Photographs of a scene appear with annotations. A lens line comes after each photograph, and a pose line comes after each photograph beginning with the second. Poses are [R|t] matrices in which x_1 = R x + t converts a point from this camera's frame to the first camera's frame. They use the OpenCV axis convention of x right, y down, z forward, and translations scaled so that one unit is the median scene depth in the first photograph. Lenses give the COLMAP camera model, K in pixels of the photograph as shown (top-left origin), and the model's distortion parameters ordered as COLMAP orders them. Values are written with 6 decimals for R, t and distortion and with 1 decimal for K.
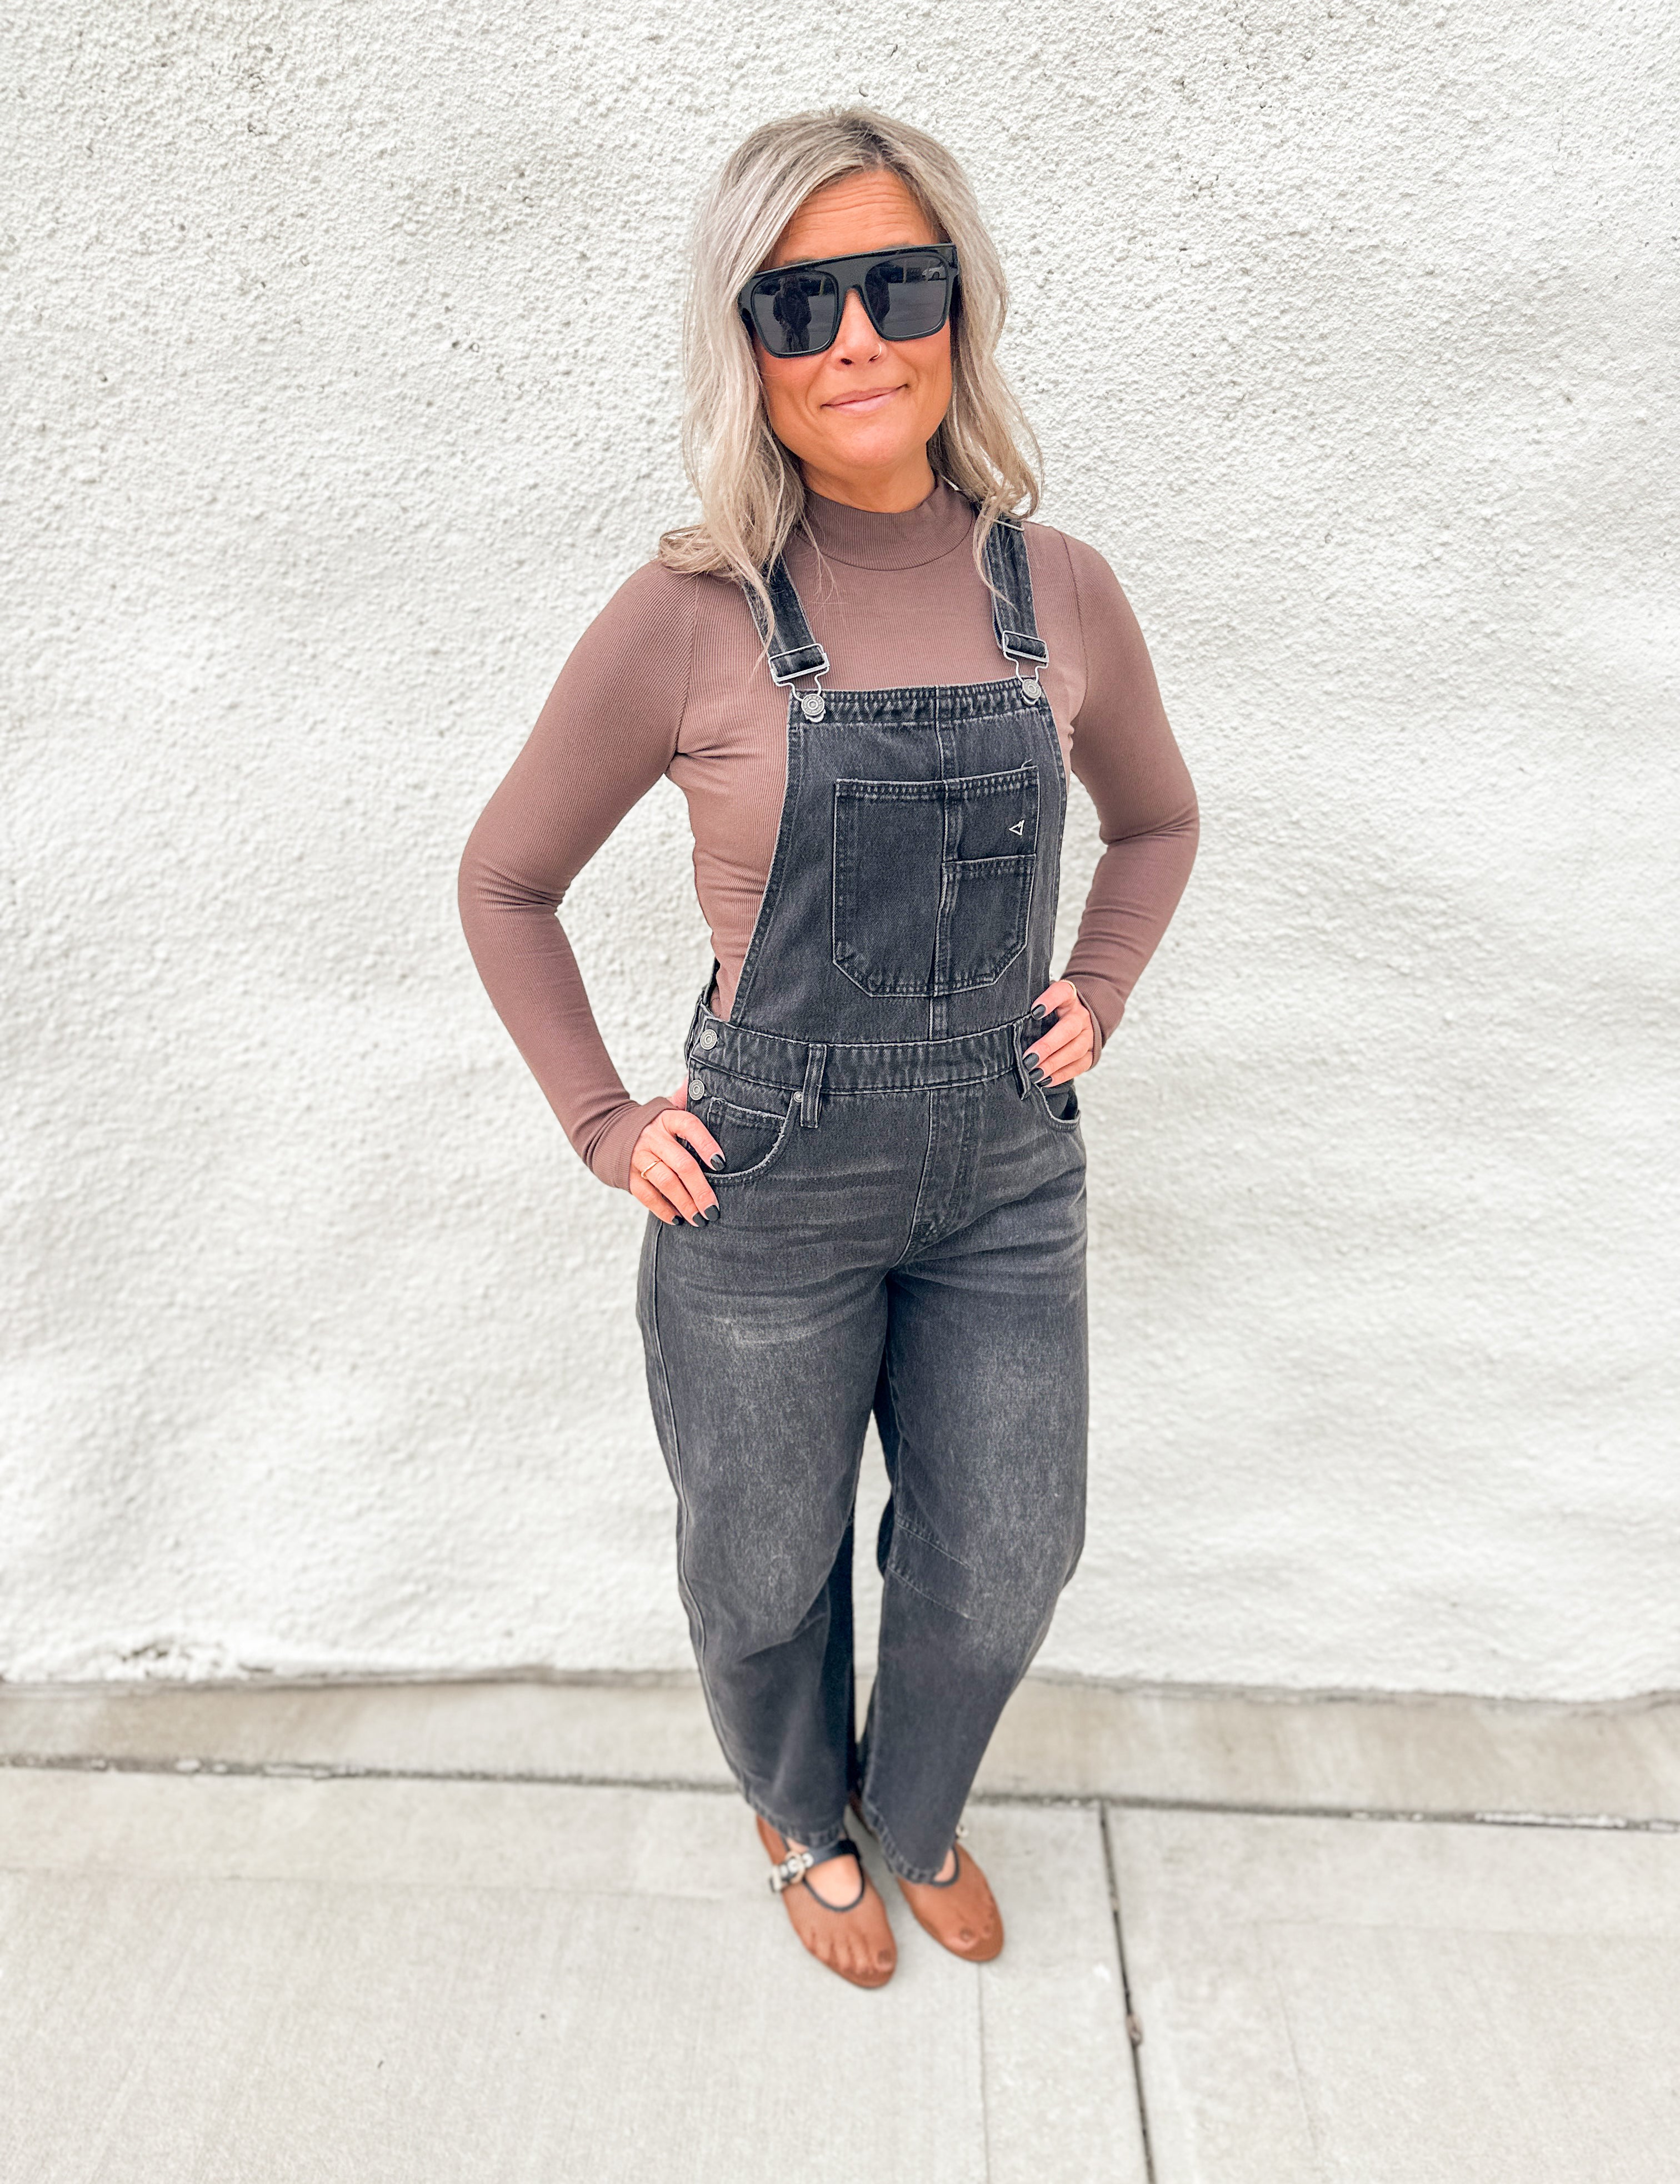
lens RADIAL K [[1562.1, 0, 822.8], [0, 1562.1, 1102.1], [0, 0, 1]] dist [0.007574, -0.013638]
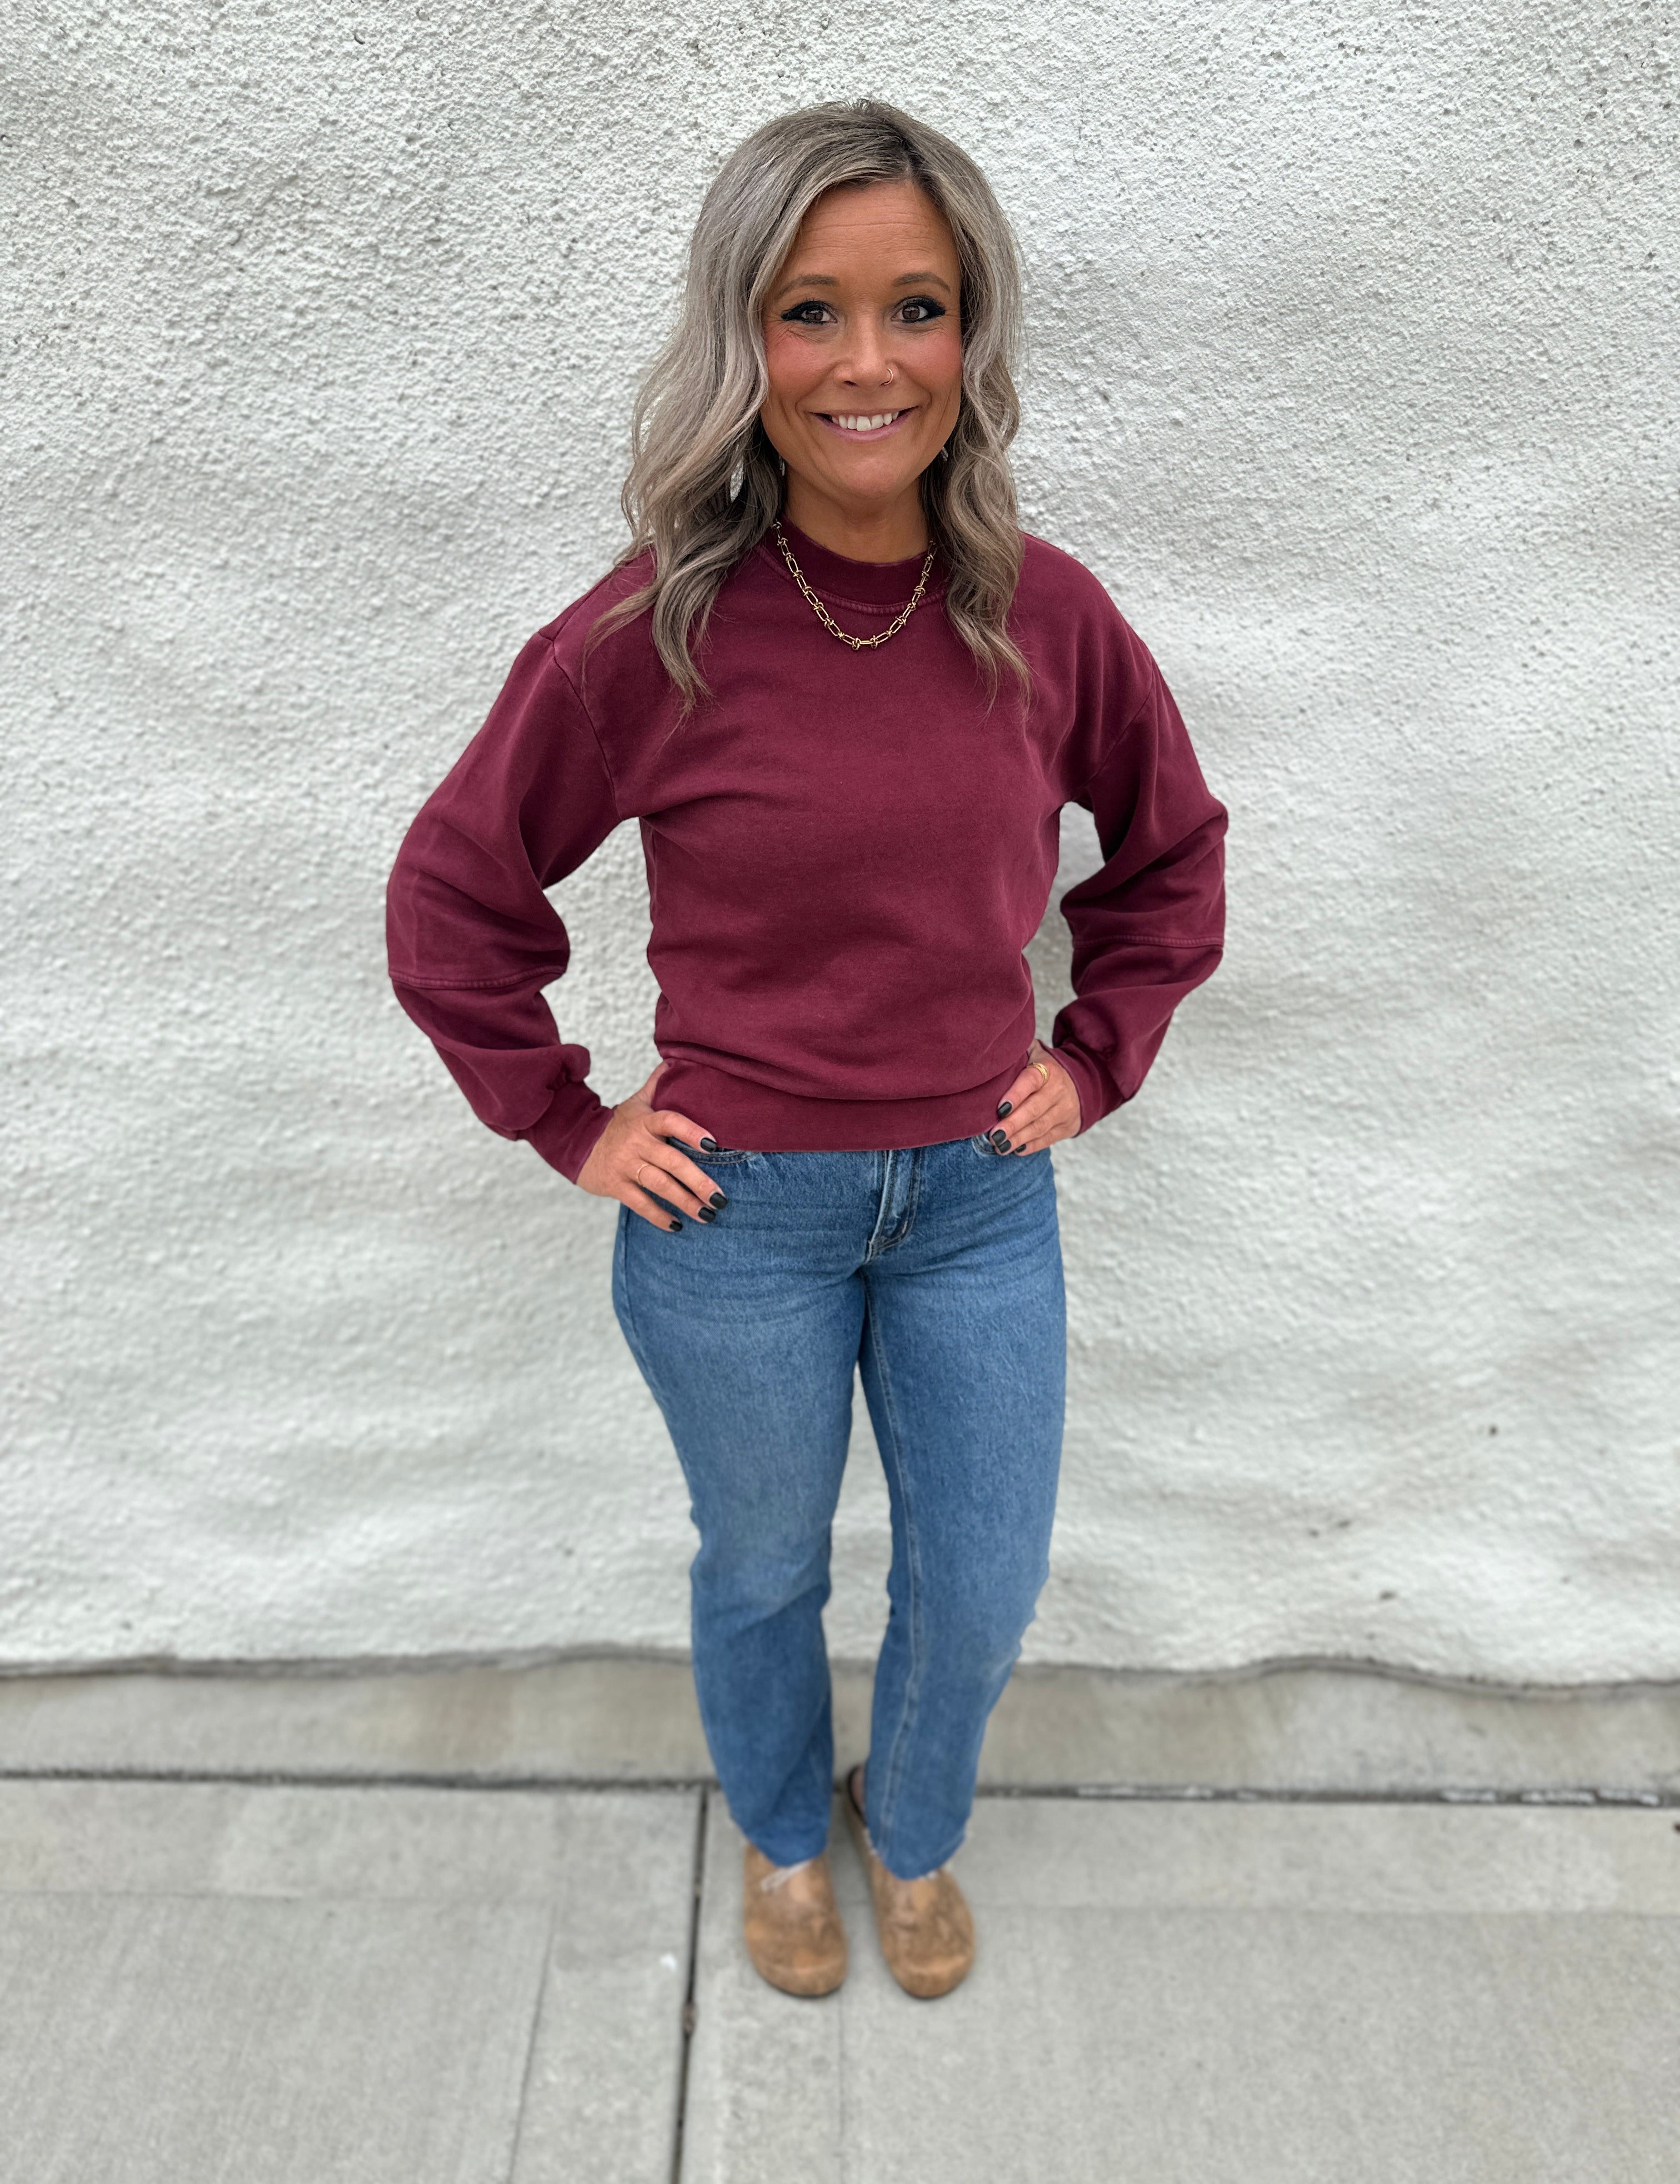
lens RADIAL K [[1567.2, 0, 840.0], [0, 1567.2, 1092.0], [0, 0, 1]] dist [0.003649, -0.010208]
pose [[0.997410, 0.004264, 0.071800, 0.237194], [-0.007740, 0.998808, 0.048204, -0.059604], [-0.071509, -0.048634, 0.996254, 0.012353]]
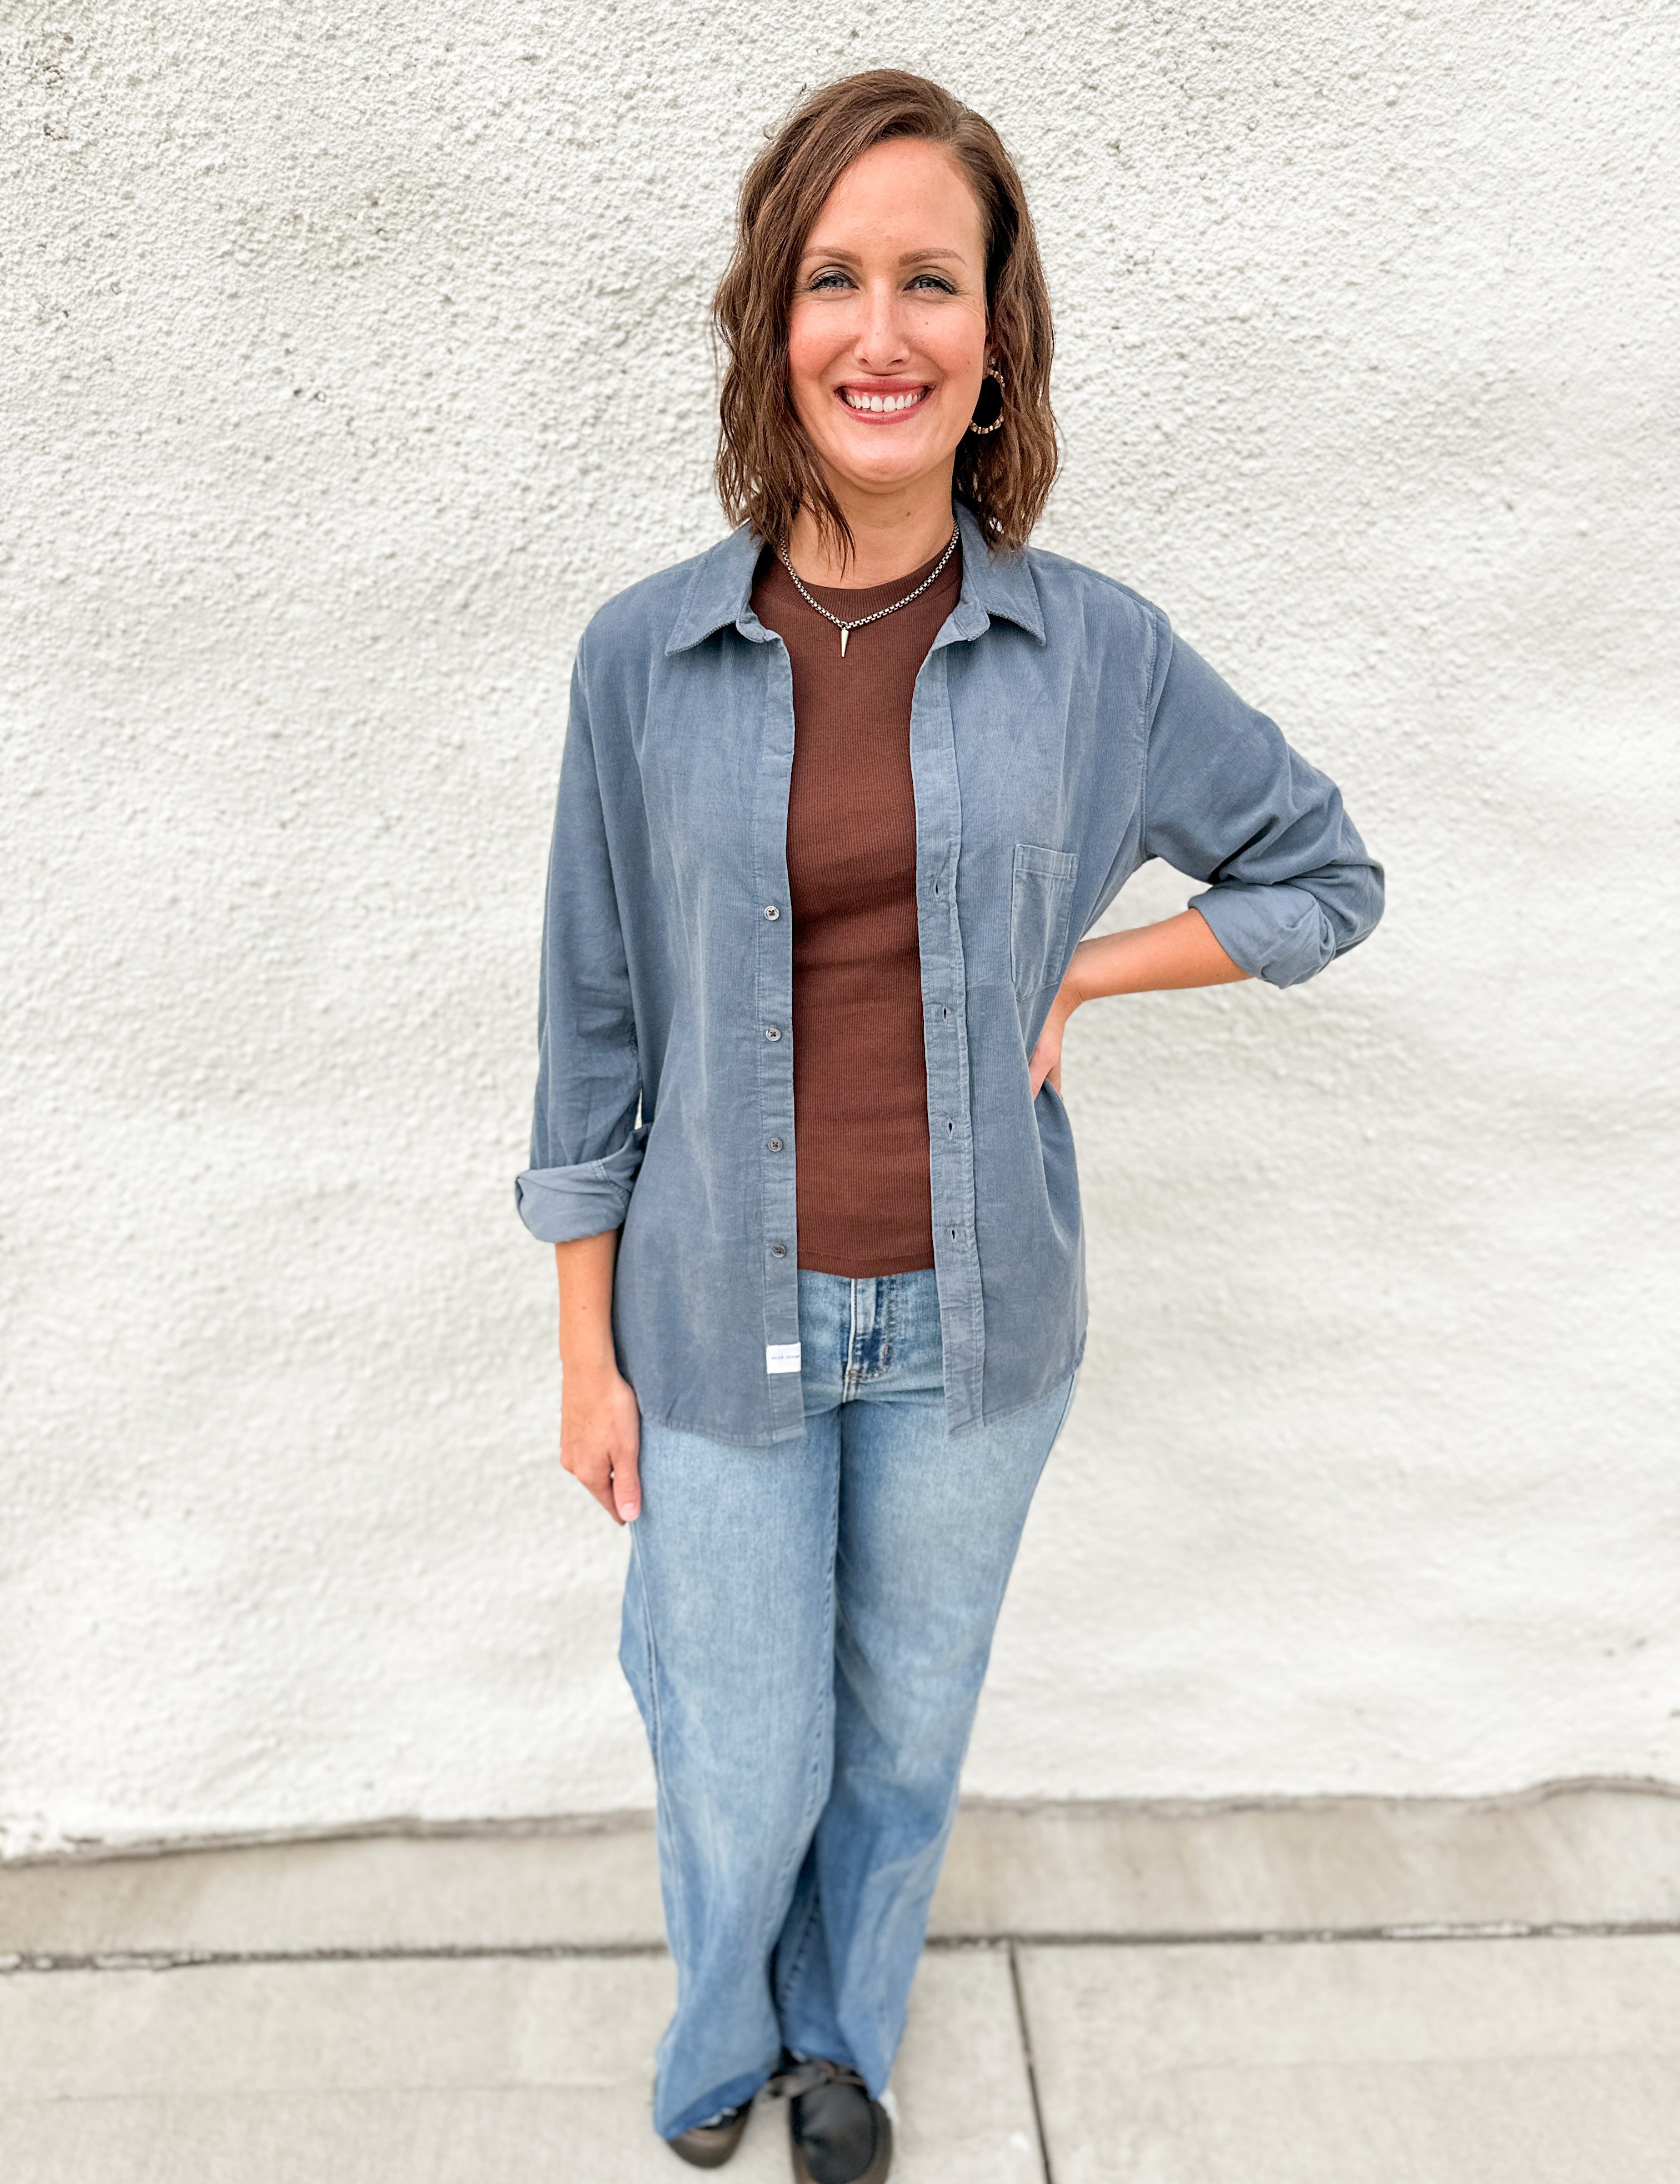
lens RADIAL K [[1568.9, 0, 844.1], [0, 1568.9, 1117.4], [0, 0, 1]] dist [0.002206, -0.009958]
pose [[0.993603, -0.007492, 0.112685, -0.034247], [0.004492, 0.999629, 0.026846, -0.103957], [-0.112844, -0.026168, 0.993268, 0.087642]]
